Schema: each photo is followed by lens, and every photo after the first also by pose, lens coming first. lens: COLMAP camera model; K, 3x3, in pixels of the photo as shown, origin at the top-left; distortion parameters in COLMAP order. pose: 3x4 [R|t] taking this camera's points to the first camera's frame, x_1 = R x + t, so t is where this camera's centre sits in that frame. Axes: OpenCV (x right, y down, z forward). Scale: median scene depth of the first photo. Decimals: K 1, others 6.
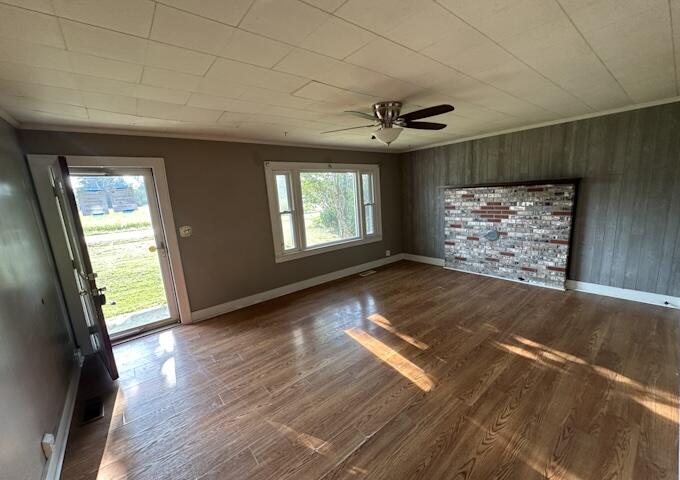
lens RADIAL K [[273.6, 0, 340.4], [0, 273.6, 245.5], [0, 0, 1]] dist [-0.002115, -0.000041]
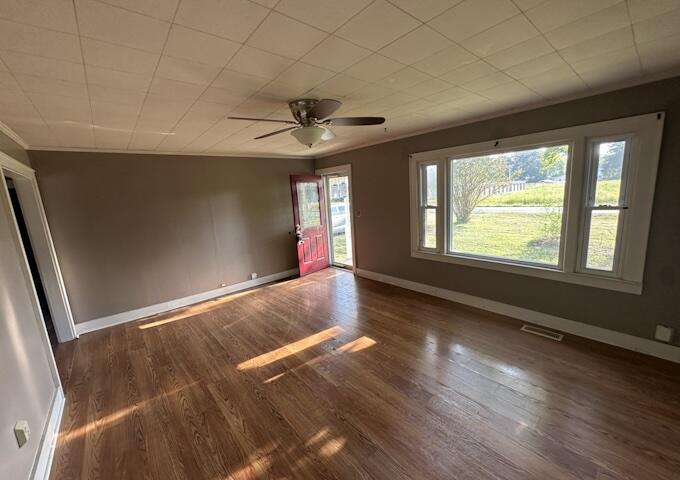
lens RADIAL K [[273.6, 0, 340.4], [0, 273.6, 245.5], [0, 0, 1]] dist [-0.002115, -0.000041]
pose [[0.021063, 0.241388, -0.970200, 0.995161], [-0.132434, 0.962538, 0.236606, -0.244476], [0.990968, 0.123503, 0.052242, 0.948967]]
